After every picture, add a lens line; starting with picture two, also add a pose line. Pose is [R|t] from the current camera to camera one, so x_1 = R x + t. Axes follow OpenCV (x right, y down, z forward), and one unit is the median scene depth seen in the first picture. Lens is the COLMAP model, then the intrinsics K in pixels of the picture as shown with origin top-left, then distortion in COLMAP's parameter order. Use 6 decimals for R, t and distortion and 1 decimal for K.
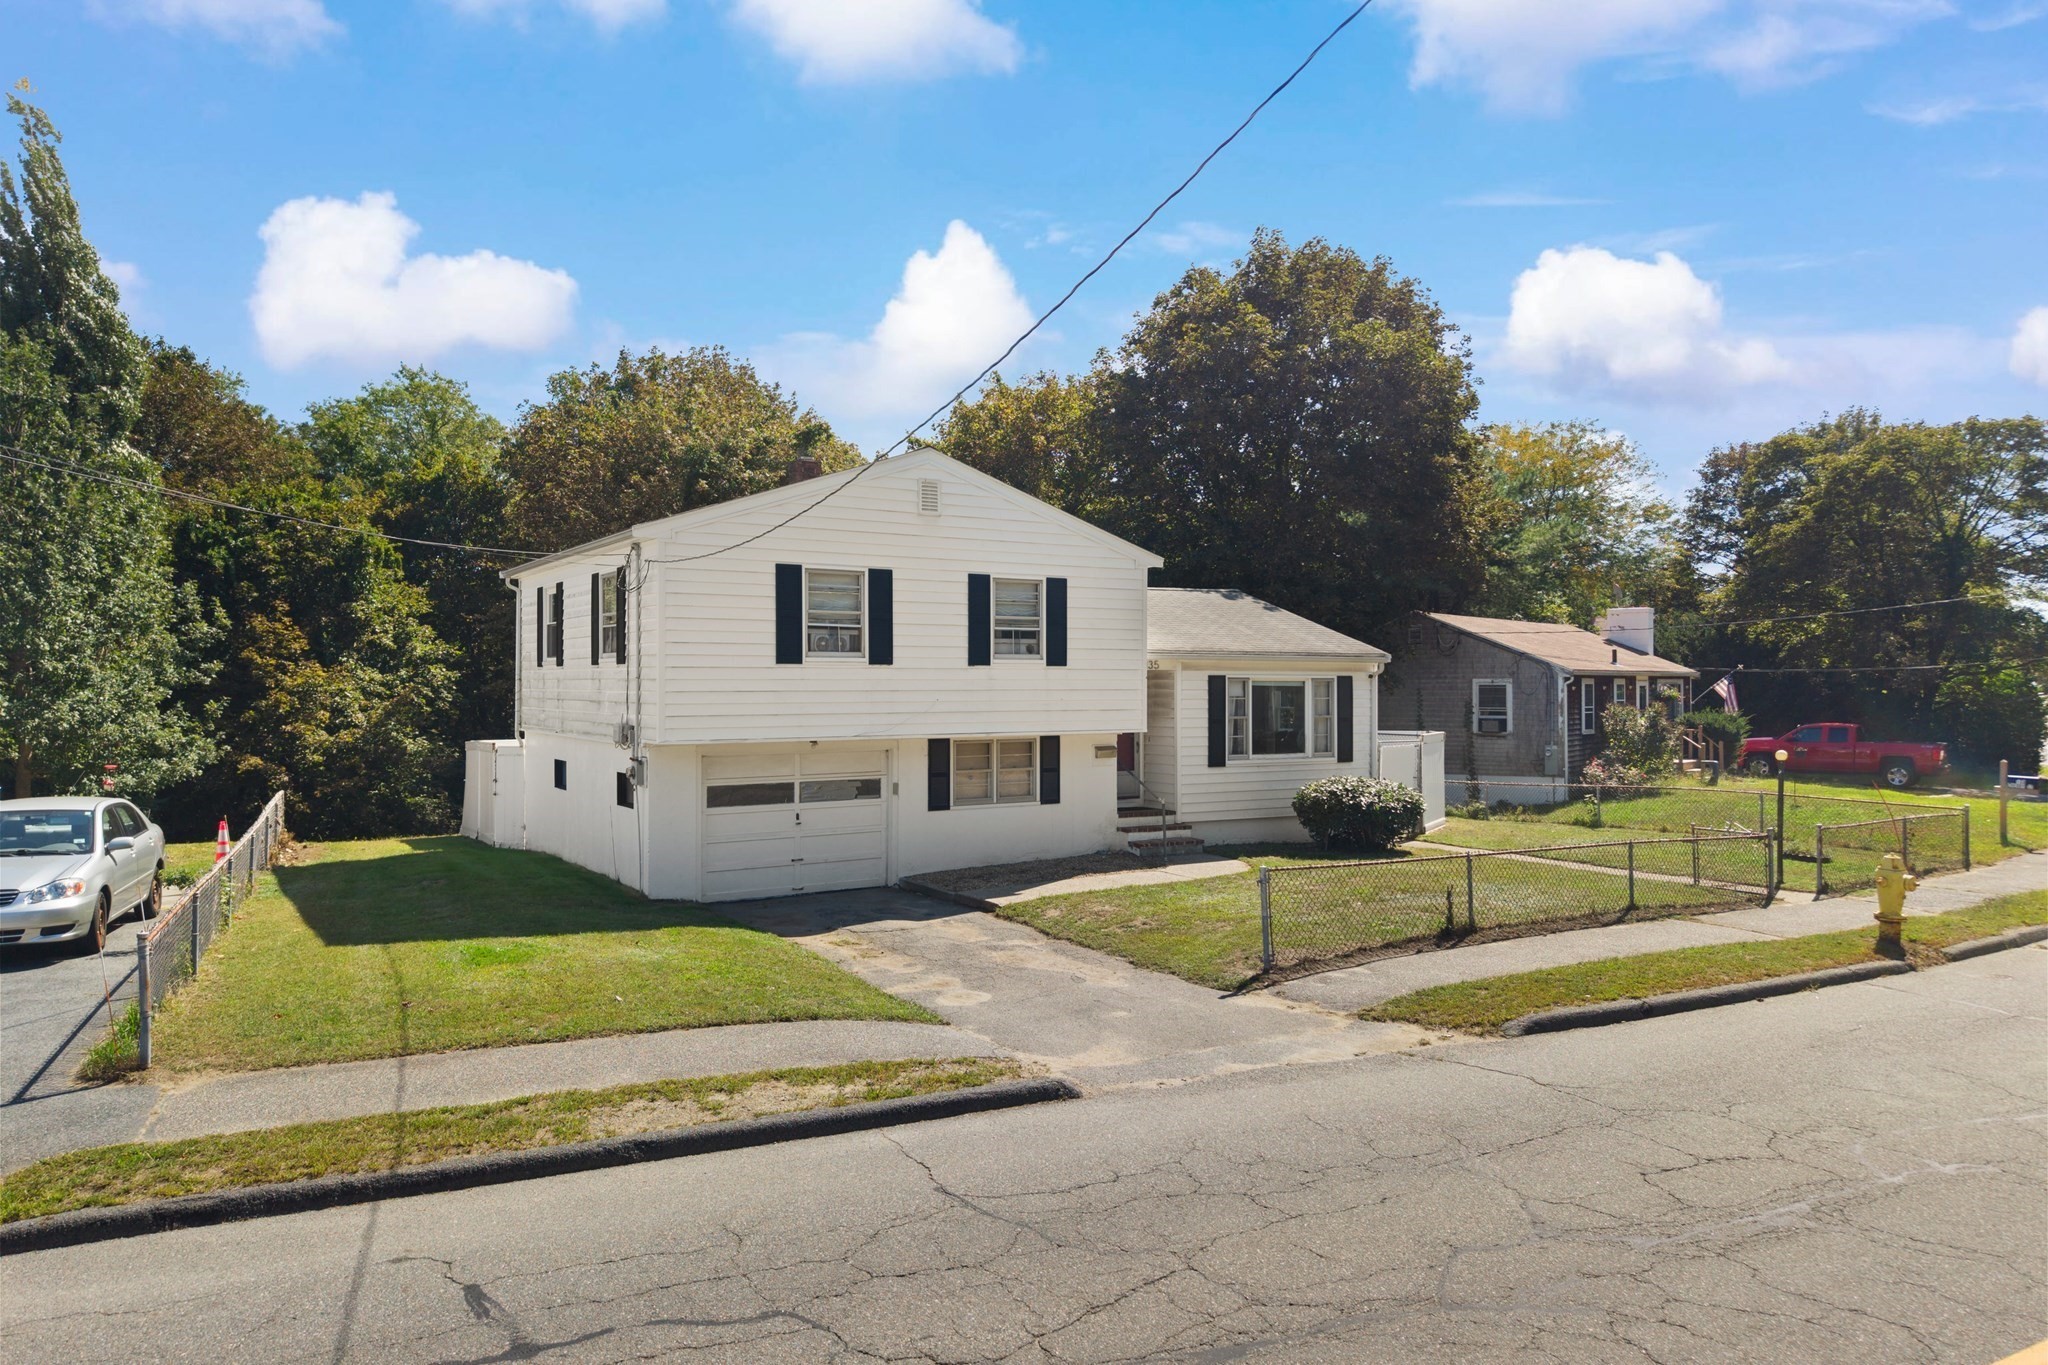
lens RADIAL K [[1380.4, 0, 1027.4], [0, 1380.4, 674.3], [0, 0, 1]] dist [0.023811, -0.023564]
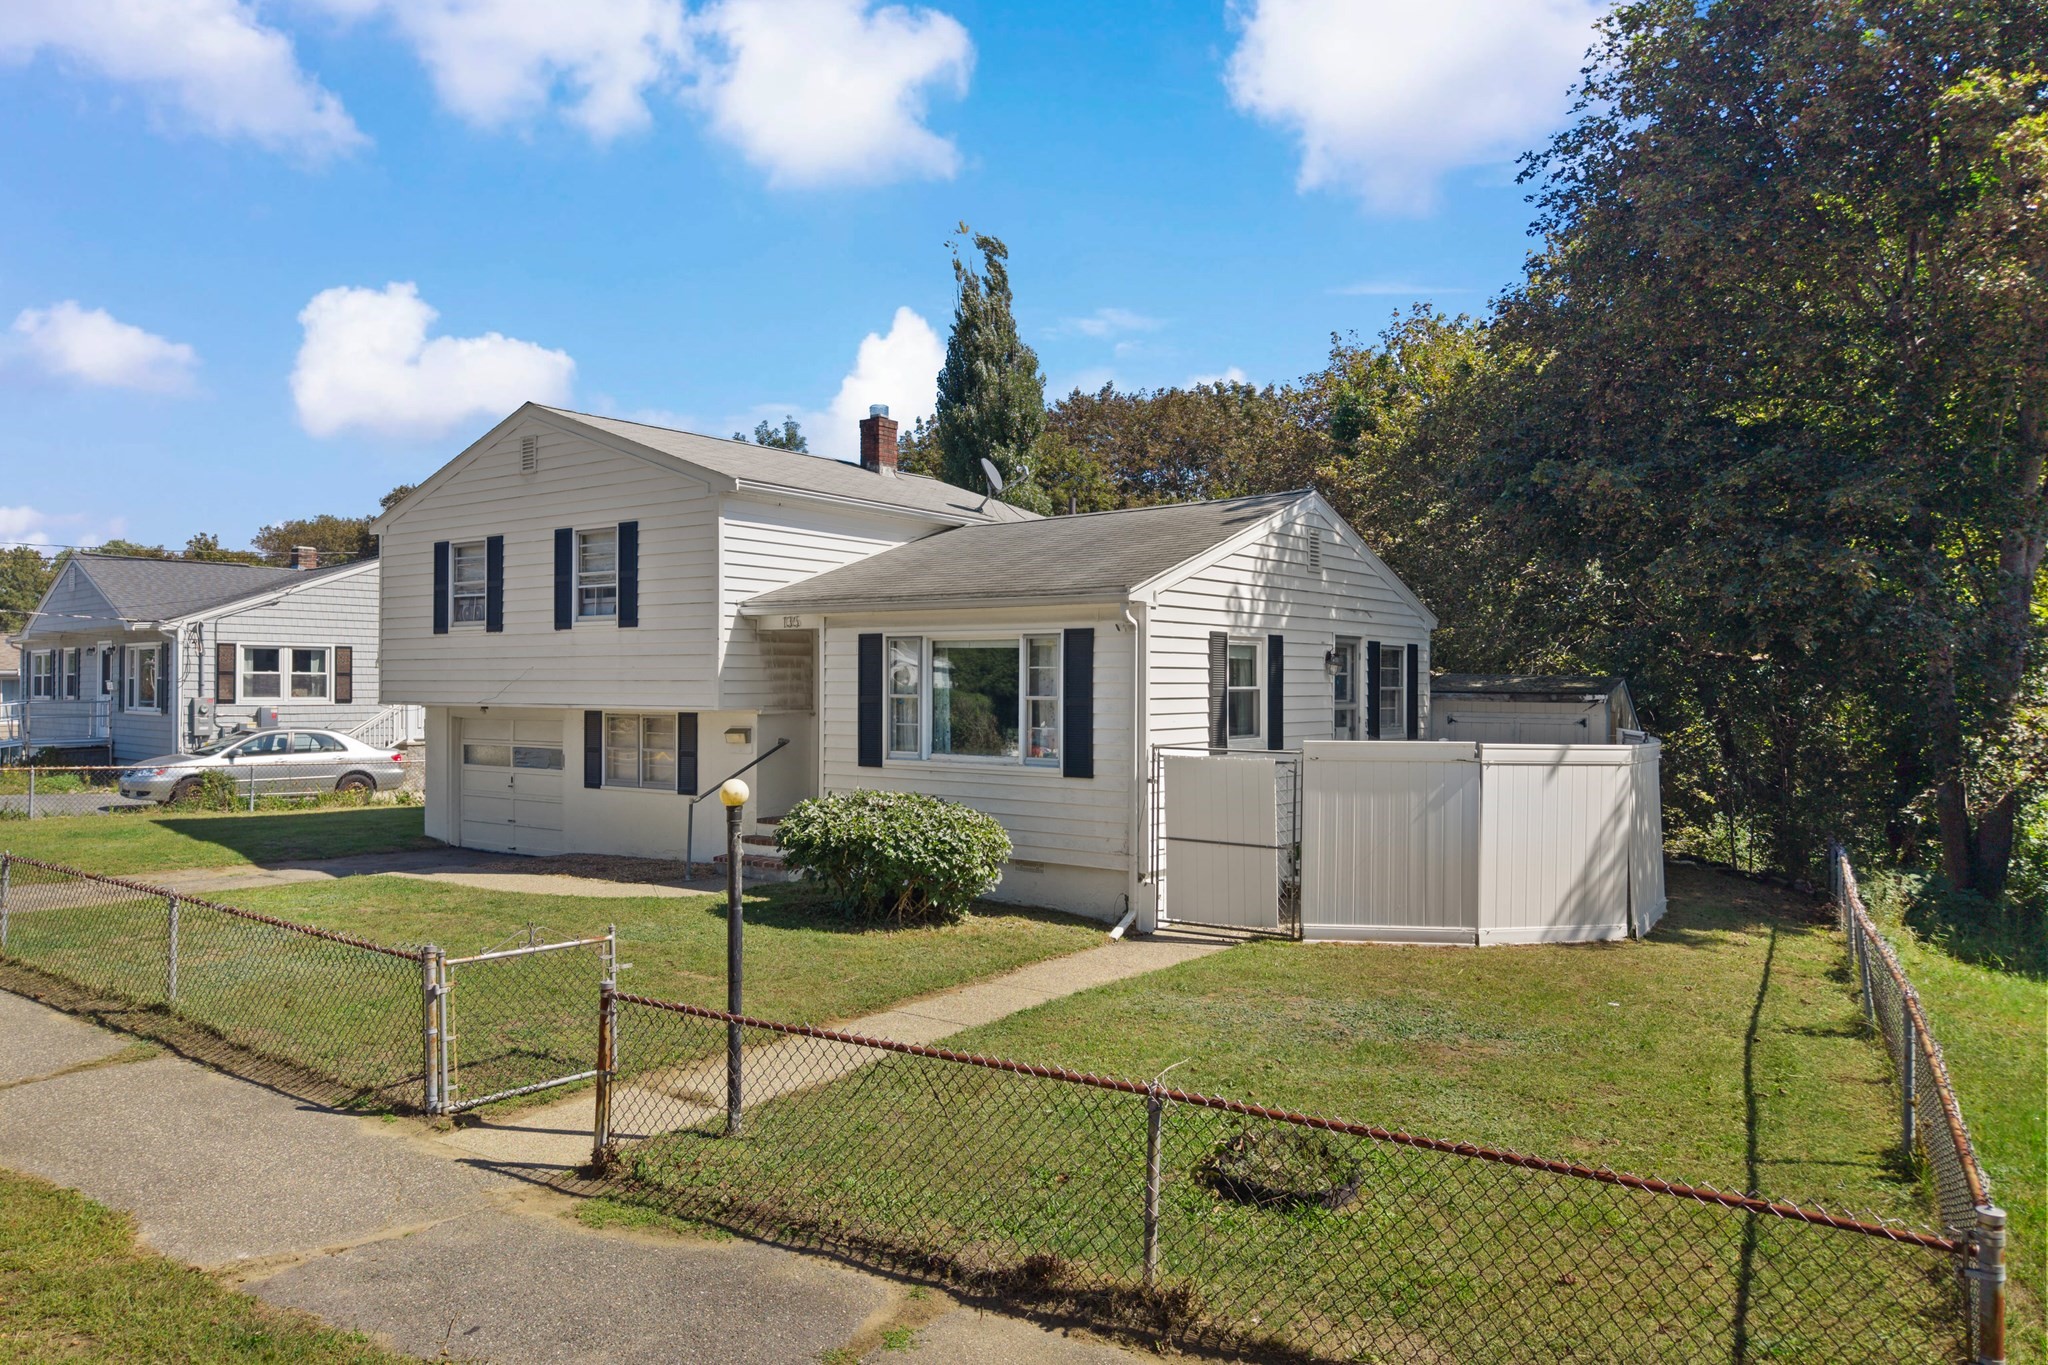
lens RADIAL K [[1380.4, 0, 1020.3], [0, 1380.4, 686.3], [0, 0, 1]] dist [0.023811, -0.023564]
pose [[0.362648, 0.000711, -0.931926, 0.892633], [0.000432, 0.999999, 0.000931, 0.029376], [0.931926, -0.000740, 0.362648, 0.915426]]
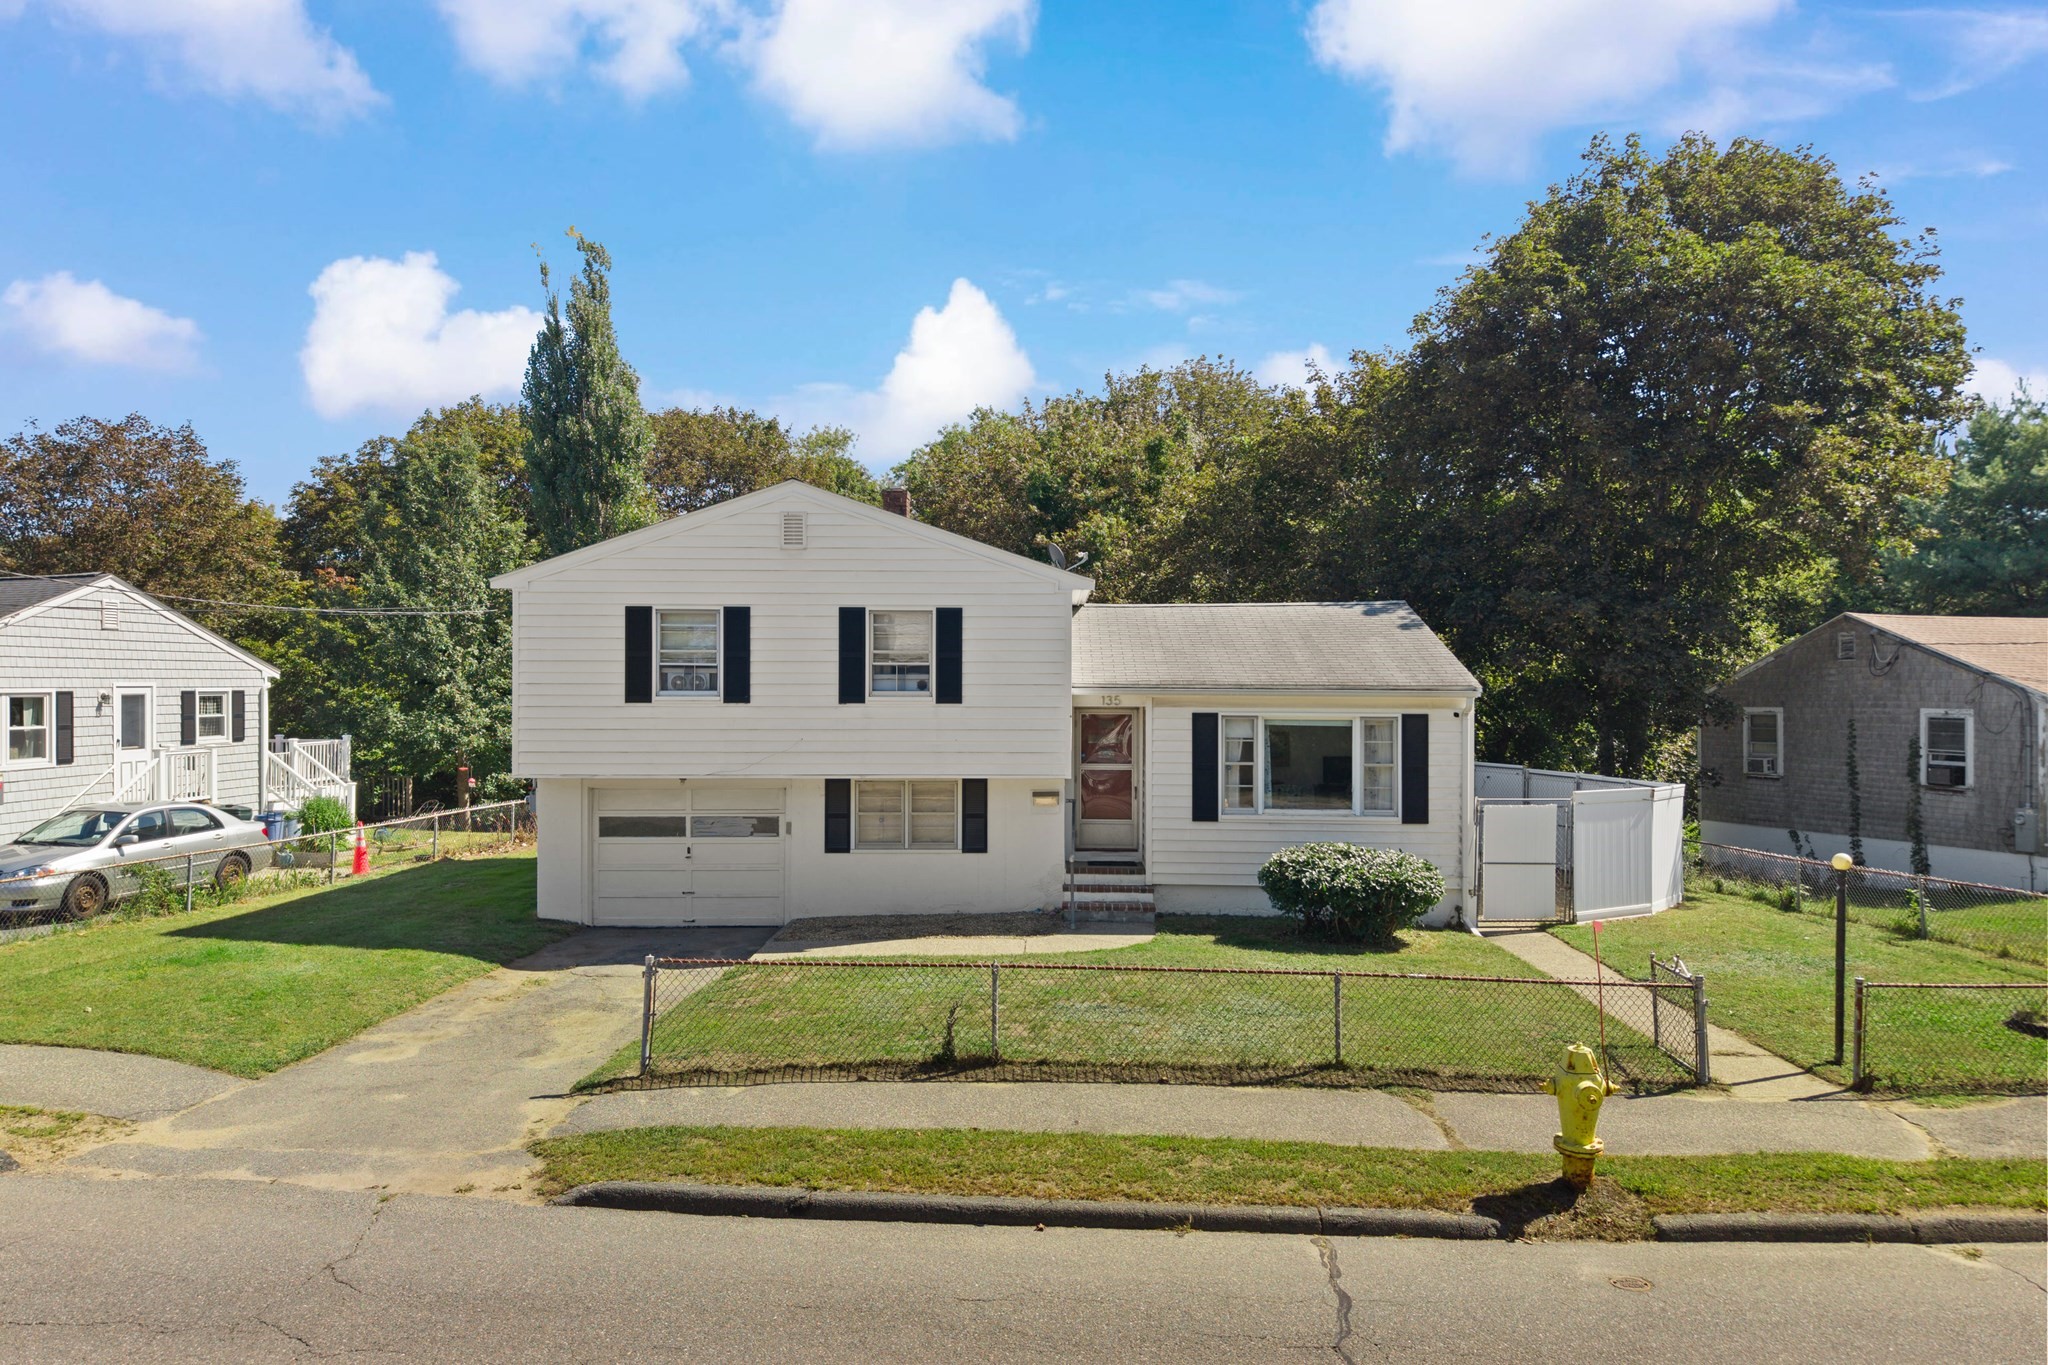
lens RADIAL K [[1380.4, 0, 1022.9], [0, 1380.4, 675.6], [0, 0, 1]] dist [0.023811, -0.023564]
pose [[0.837159, 0.001492, -0.546958, 0.562409], [0.000348, 0.999995, 0.003260, -0.027654], [0.546960, -0.002920, 0.837154, 0.259920]]
